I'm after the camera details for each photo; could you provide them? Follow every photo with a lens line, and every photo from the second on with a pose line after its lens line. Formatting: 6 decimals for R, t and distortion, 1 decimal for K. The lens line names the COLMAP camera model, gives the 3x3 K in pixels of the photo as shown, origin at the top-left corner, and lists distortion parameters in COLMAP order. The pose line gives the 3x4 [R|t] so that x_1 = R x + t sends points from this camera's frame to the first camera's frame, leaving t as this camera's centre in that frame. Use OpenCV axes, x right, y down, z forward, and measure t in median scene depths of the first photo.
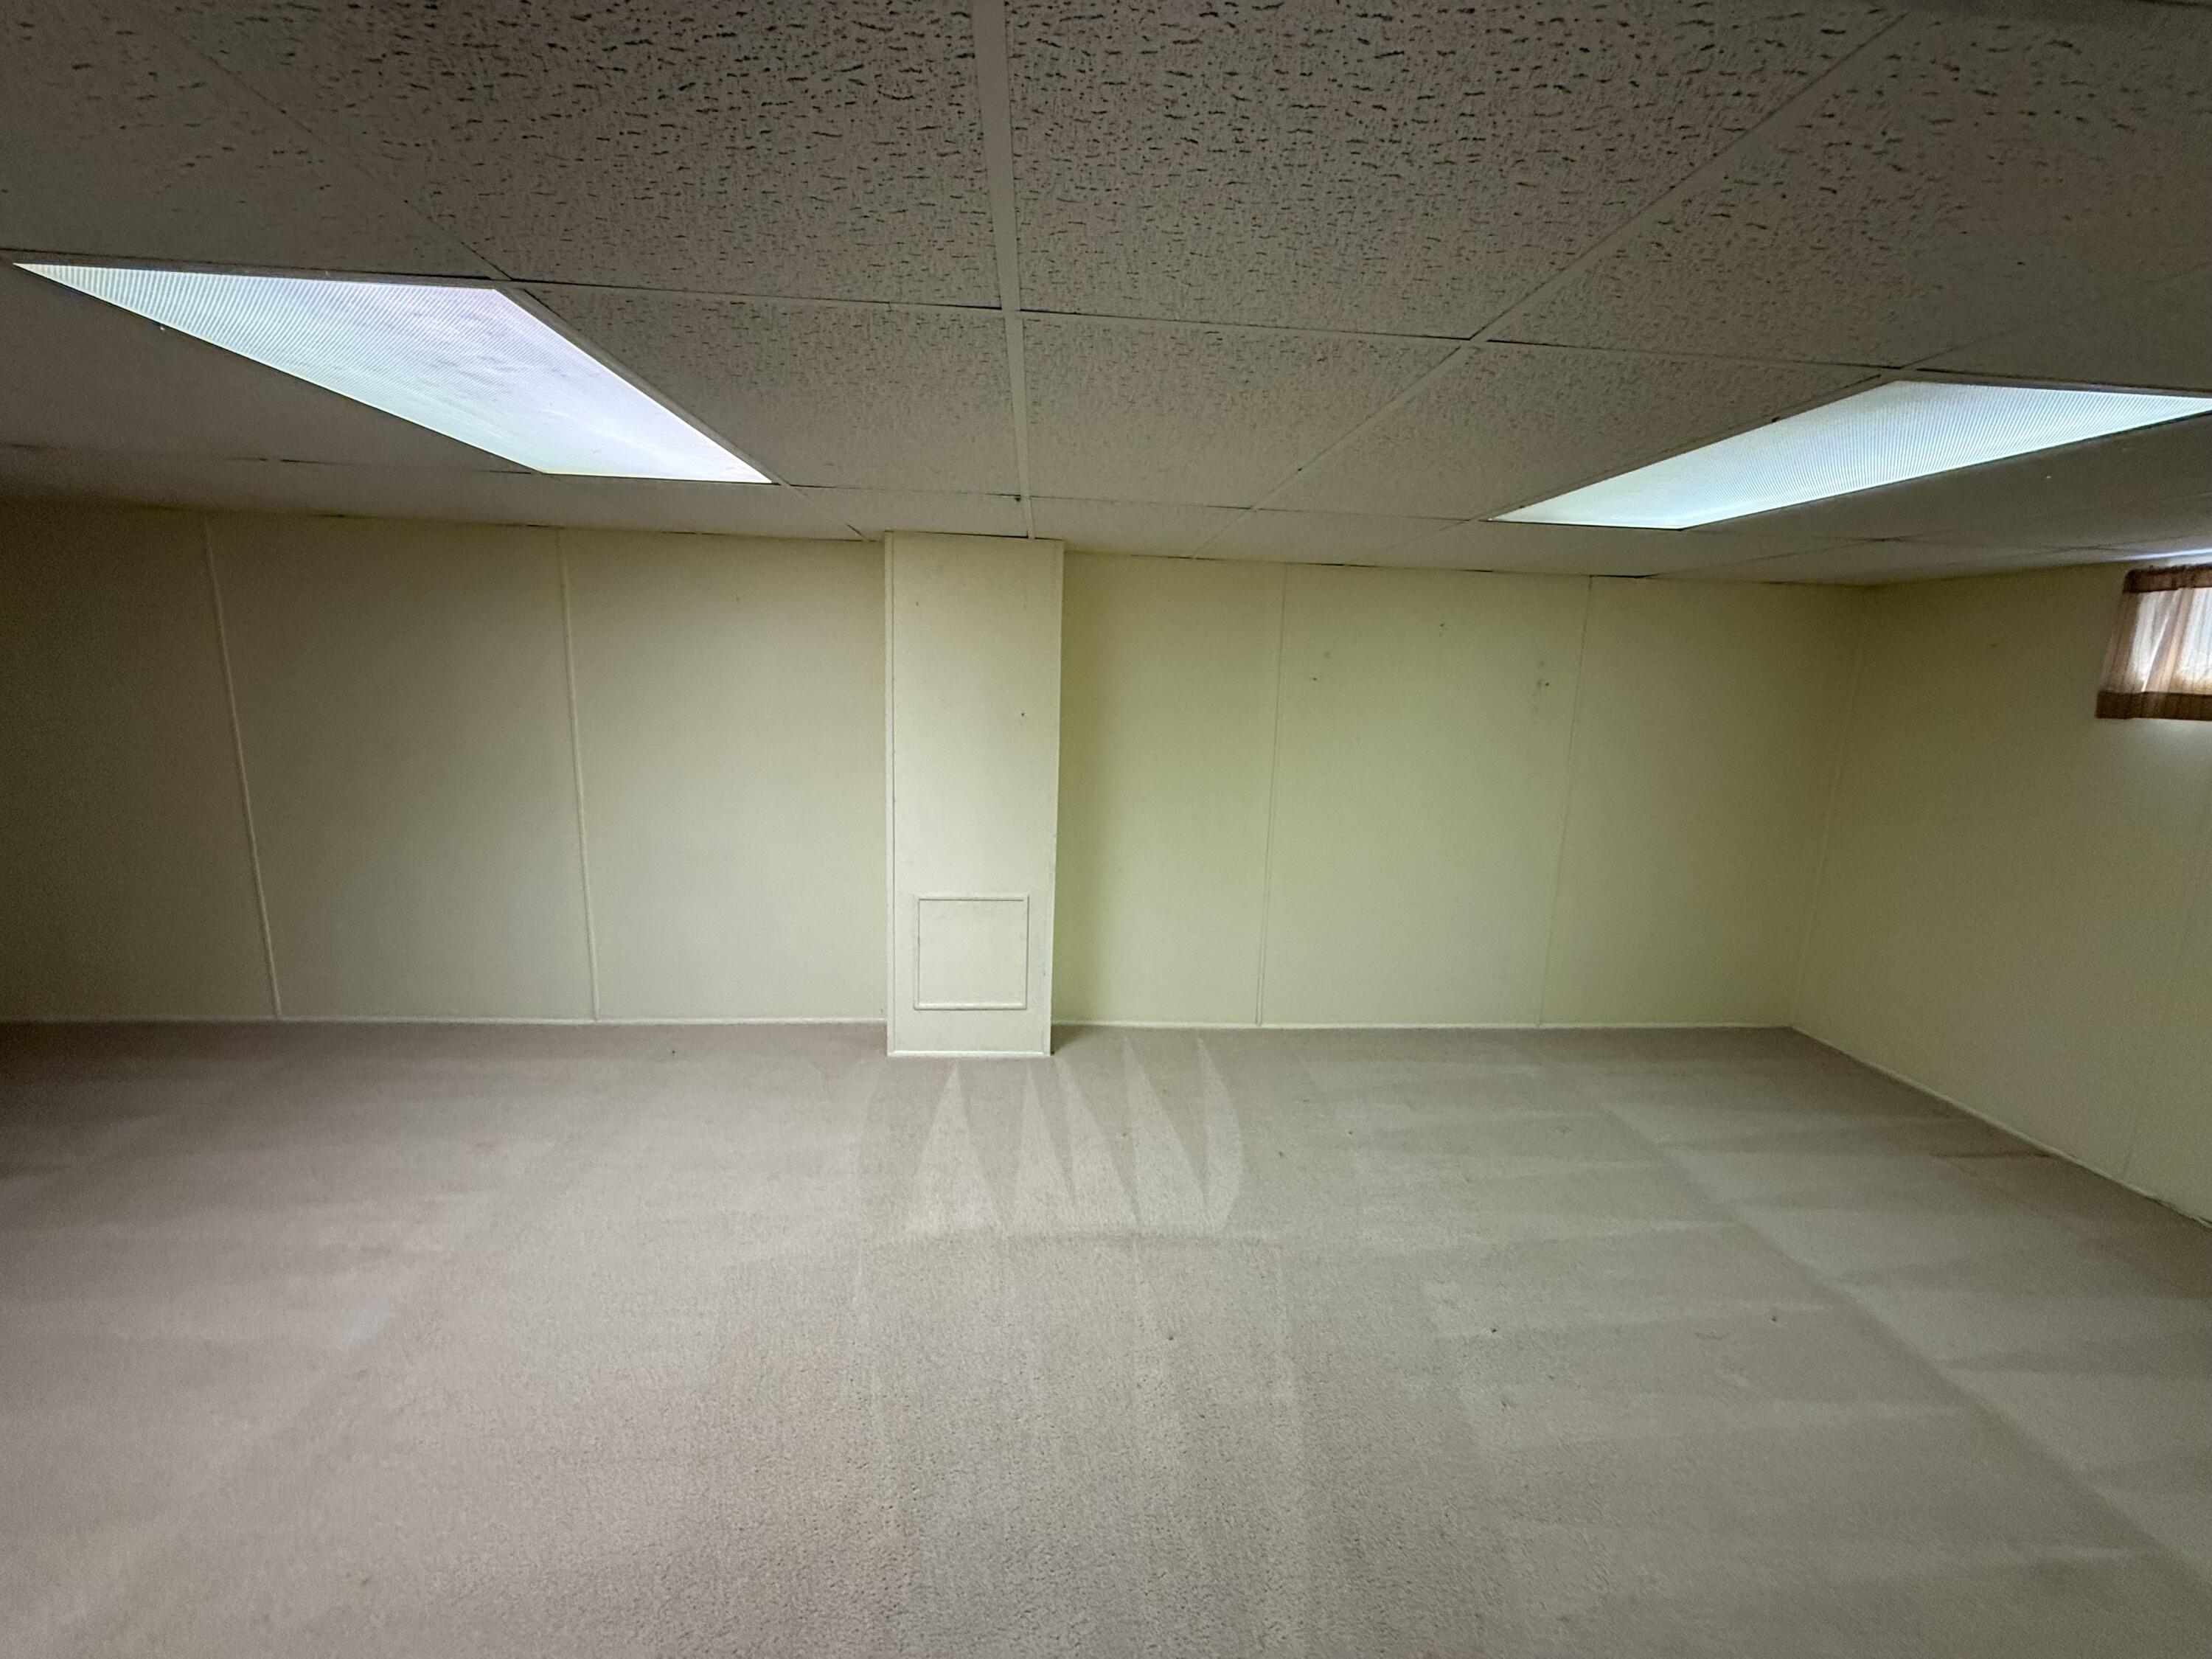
lens RADIAL K [[880.0, 0, 1101.5], [0, 880.0, 829.9], [0, 0, 1]] dist [0.000769, -0.000110]
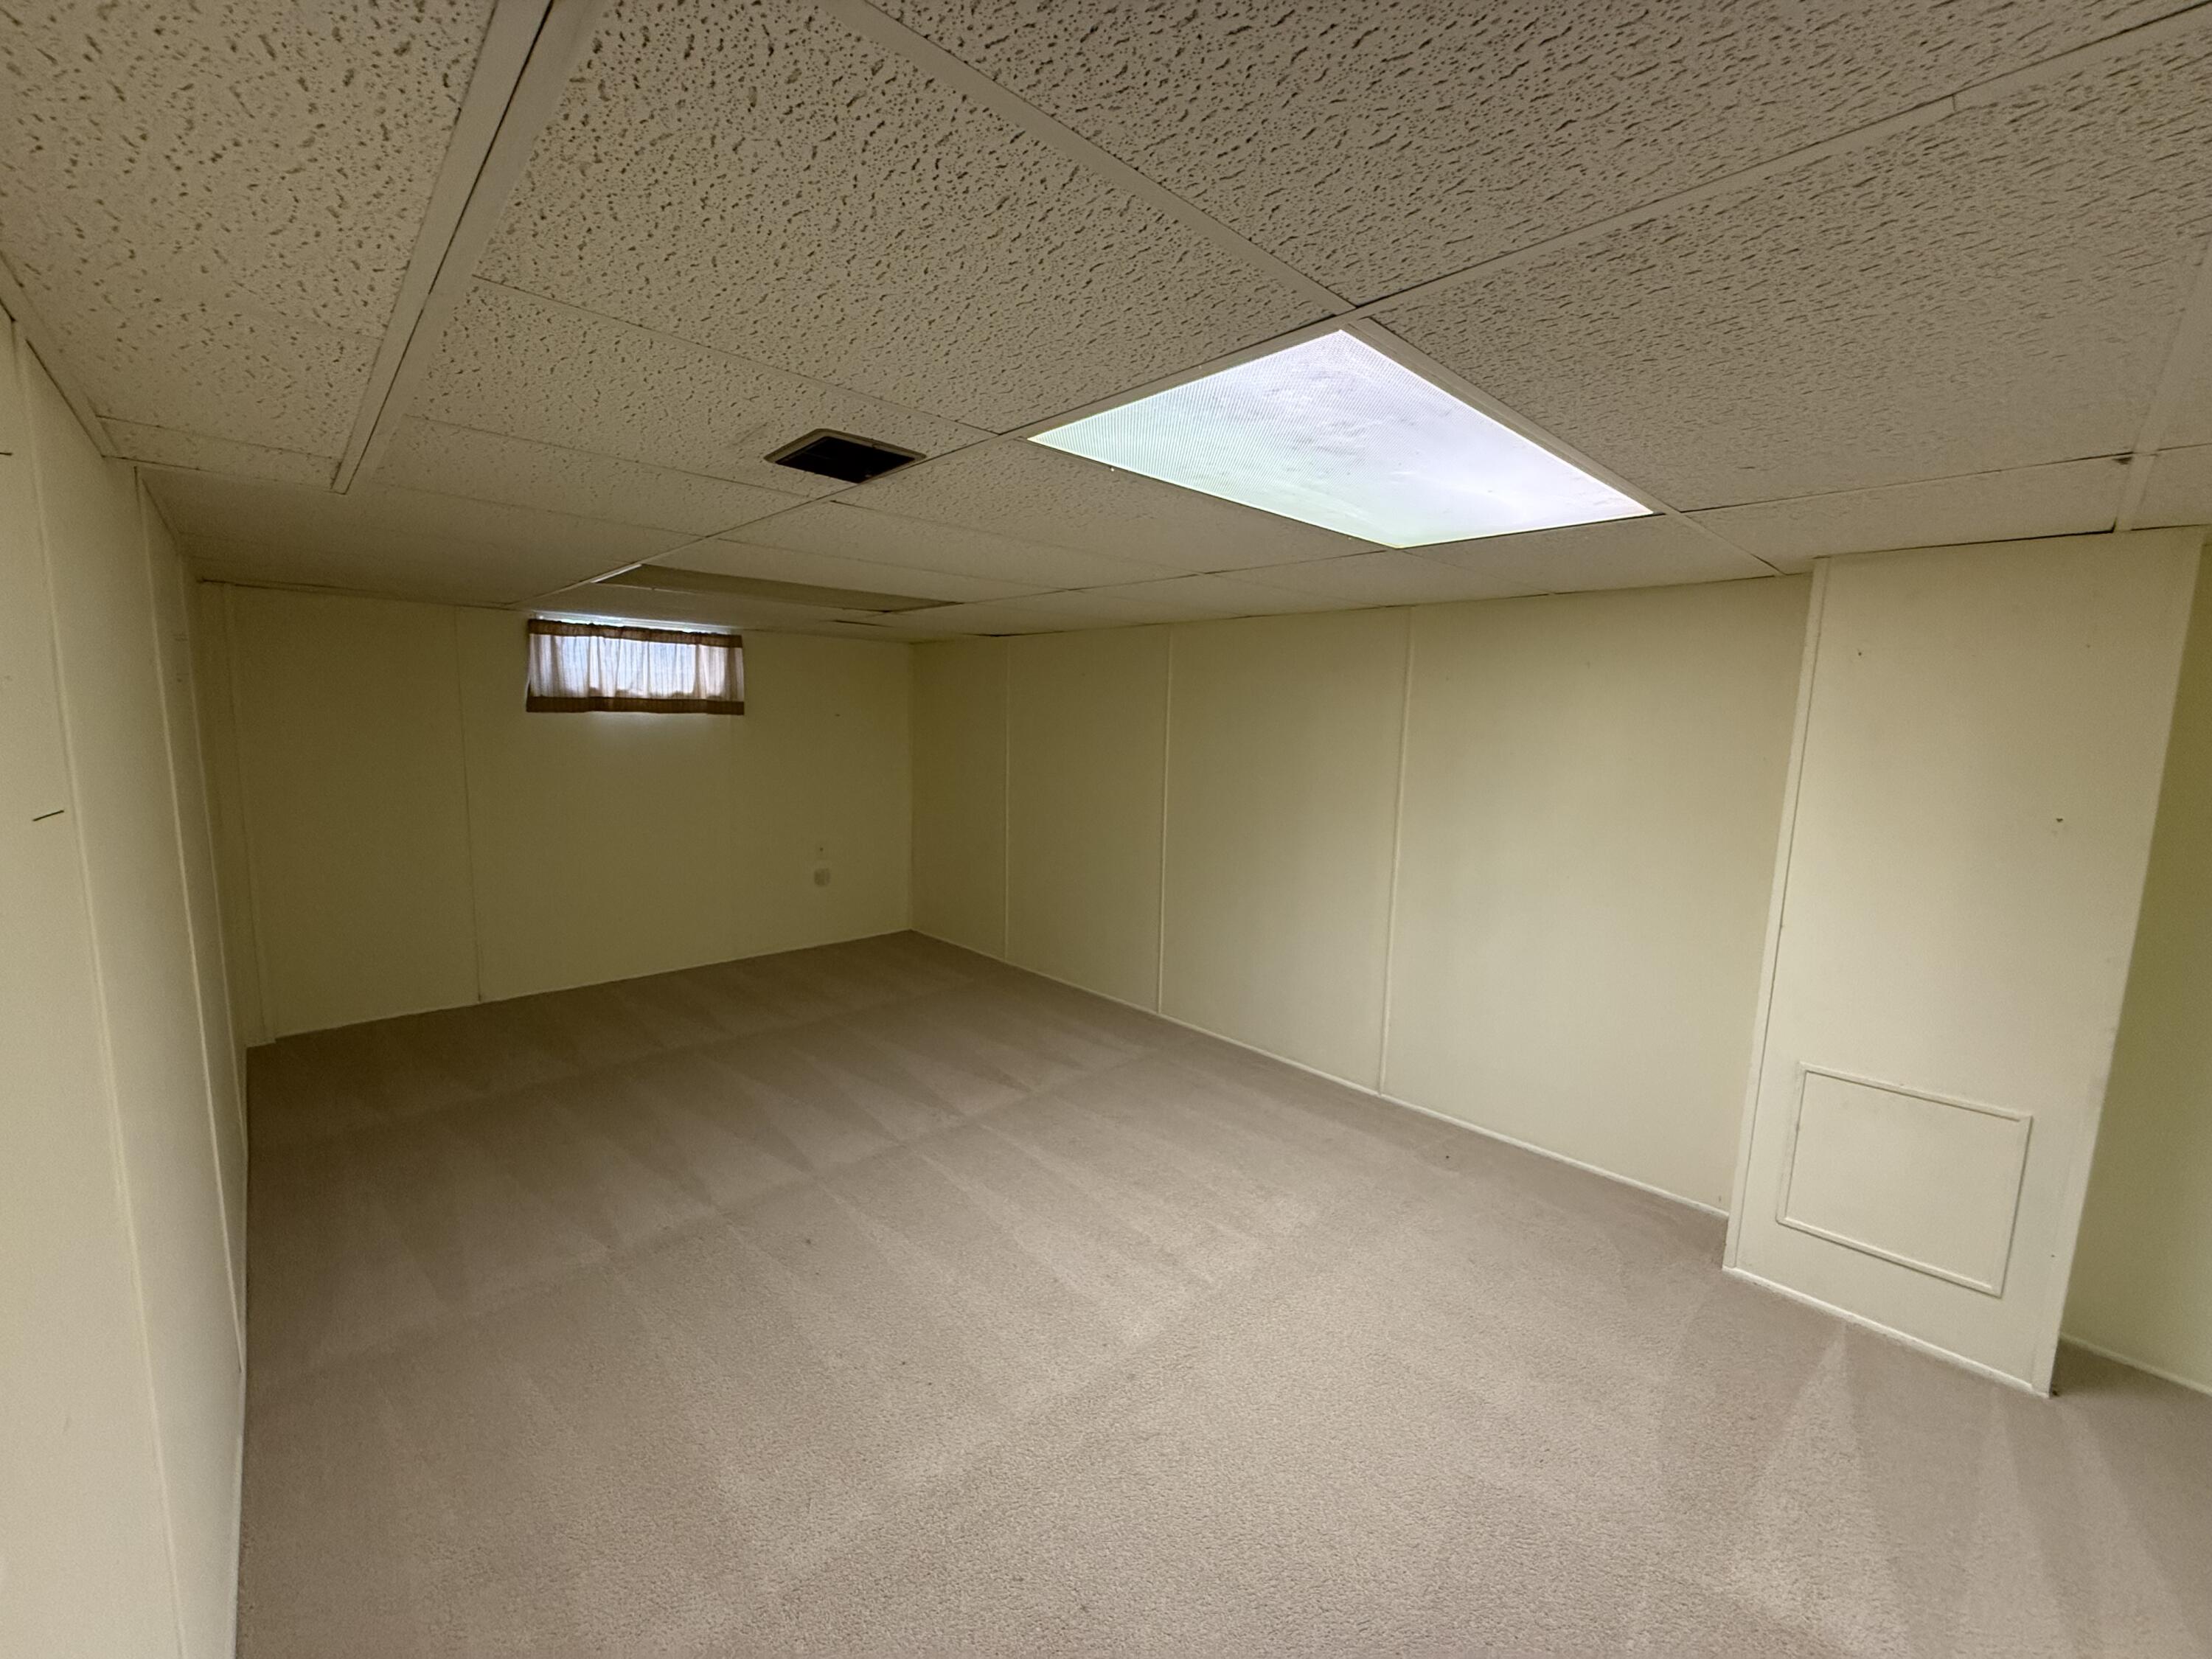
lens RADIAL K [[880.0, 0, 1101.5], [0, 880.0, 829.9], [0, 0, 1]] dist [0.000769, -0.000110]
pose [[0.635499, 0.082208, -0.767713, -0.051822], [-0.140260, 0.990063, -0.010087, -0.031346], [0.759255, 0.114090, 0.640714, 0.130849]]
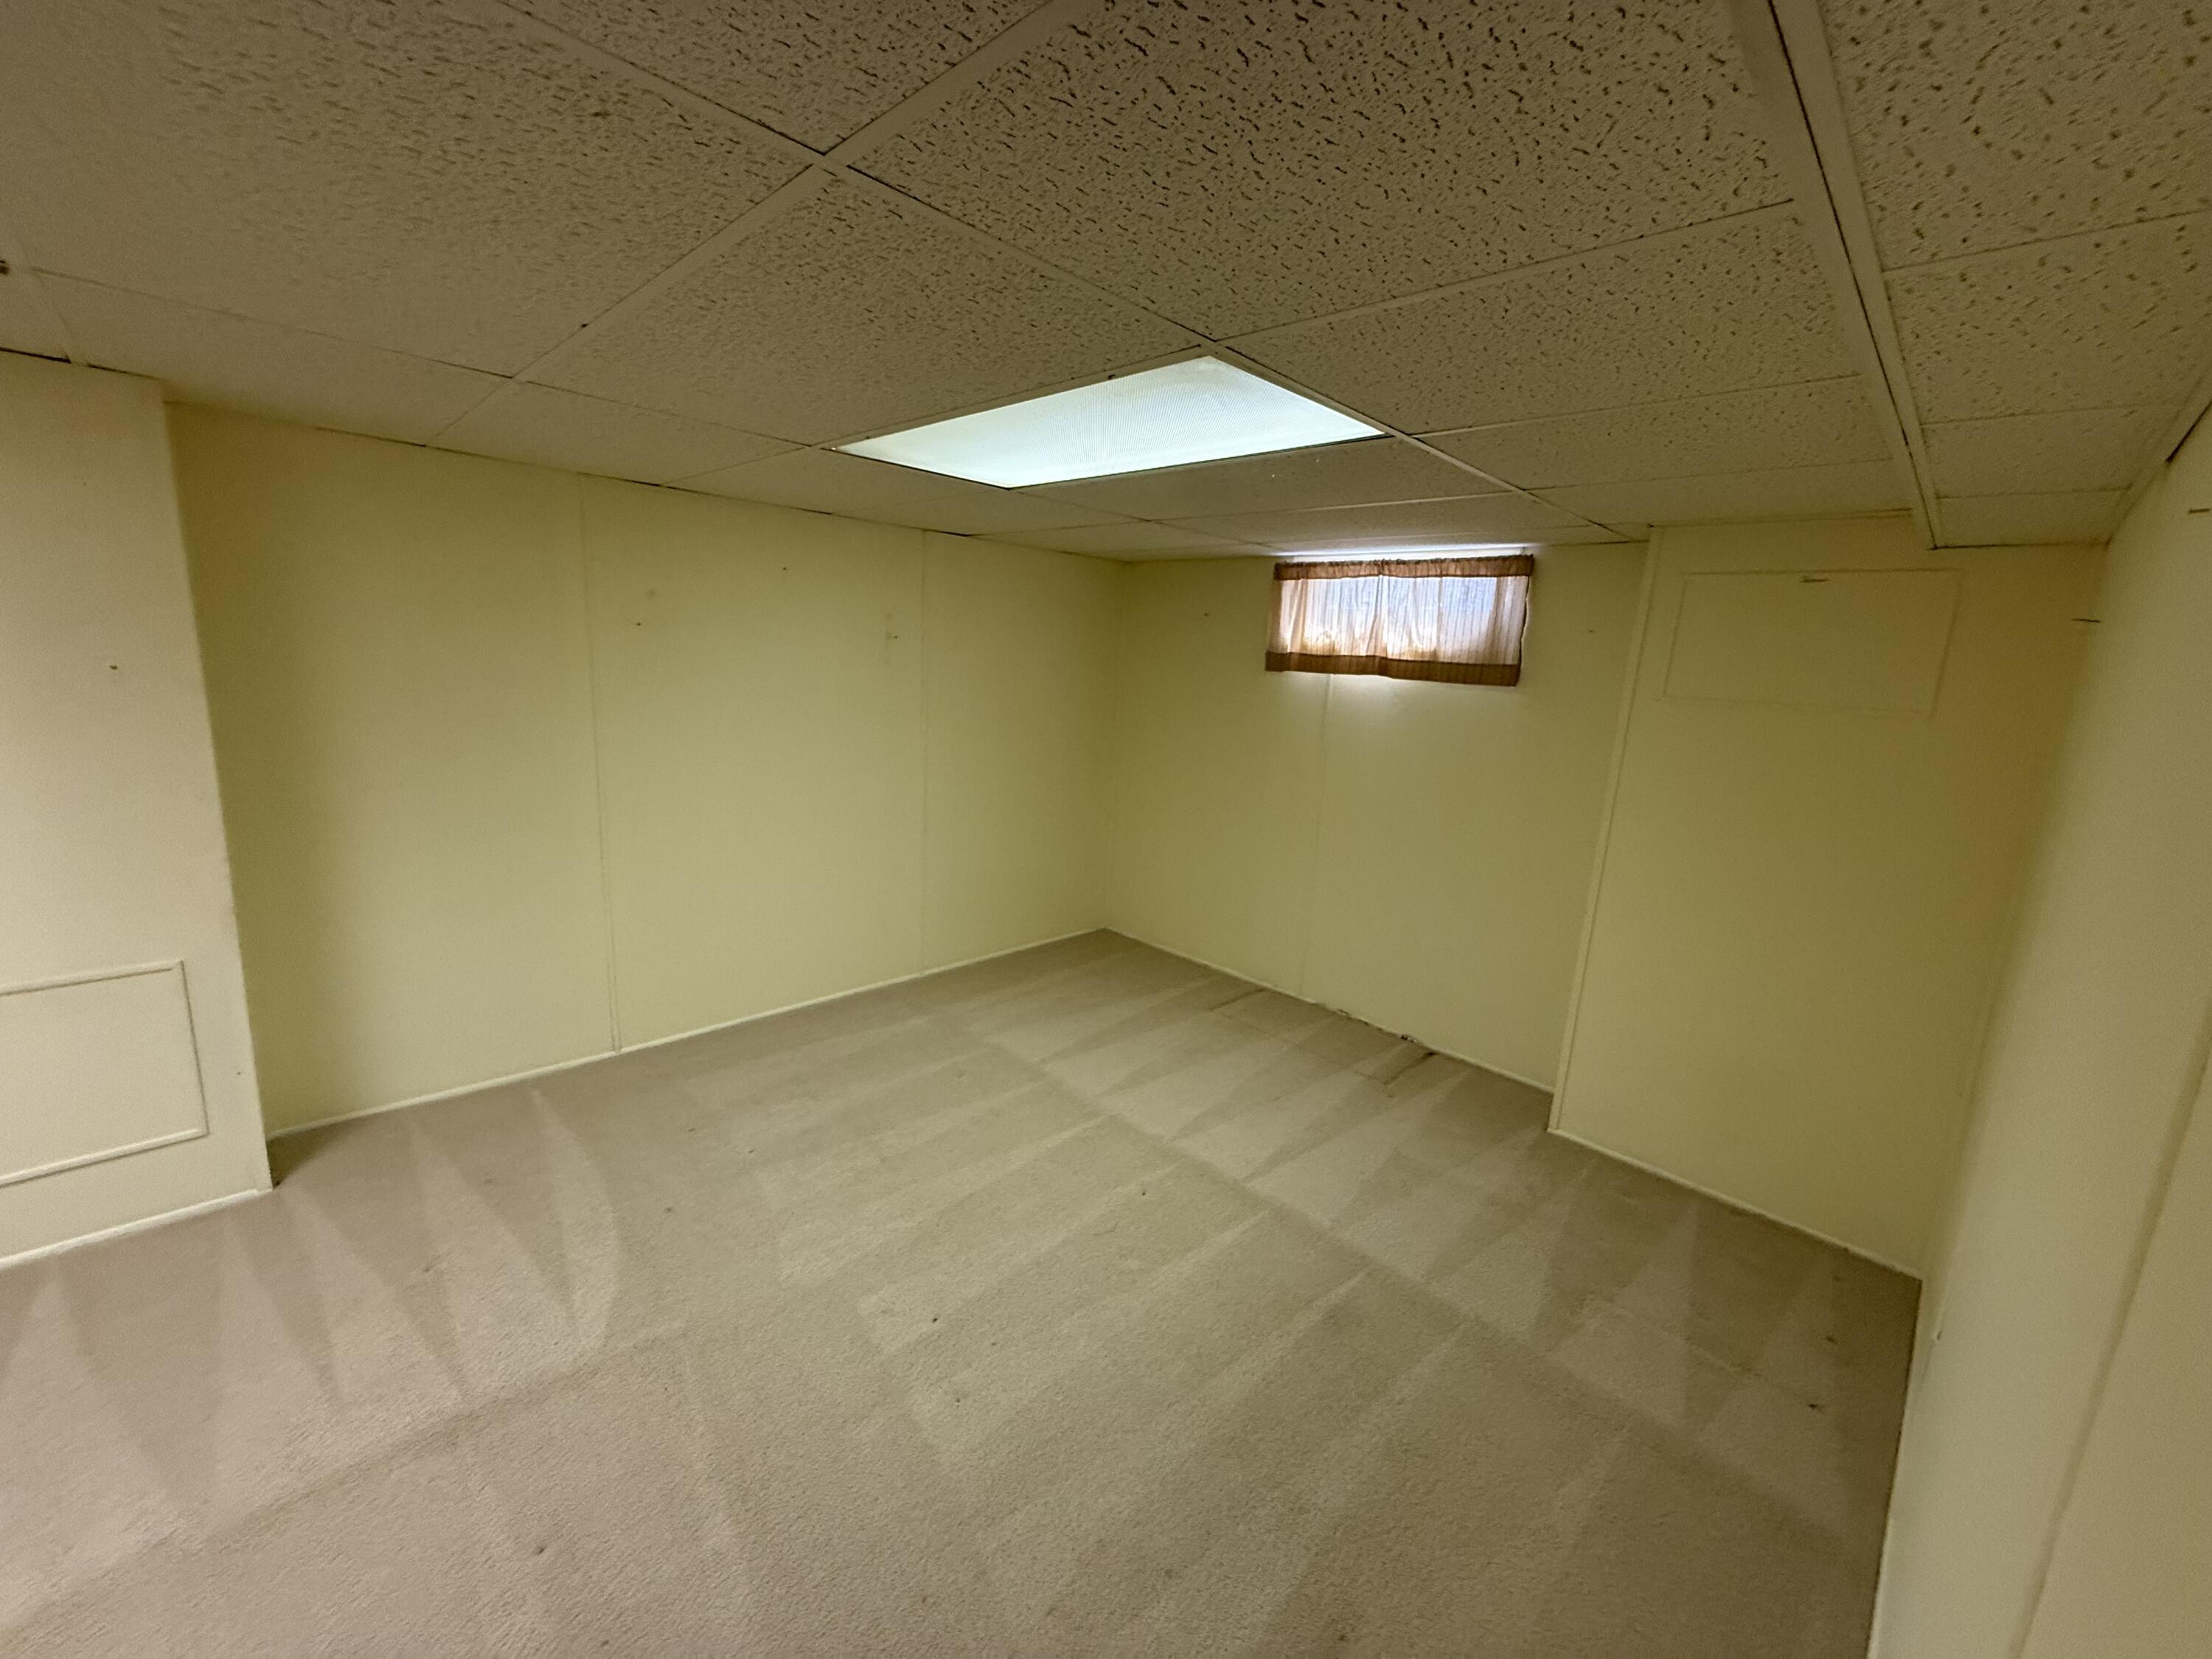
lens RADIAL K [[880.0, 0, 1101.5], [0, 880.0, 829.9], [0, 0, 1]] dist [0.000769, -0.000110]
pose [[0.756186, -0.118224, 0.643588, 0.025304], [0.083310, 0.992934, 0.084511, -0.019940], [-0.649032, -0.010289, 0.760692, 0.130936]]
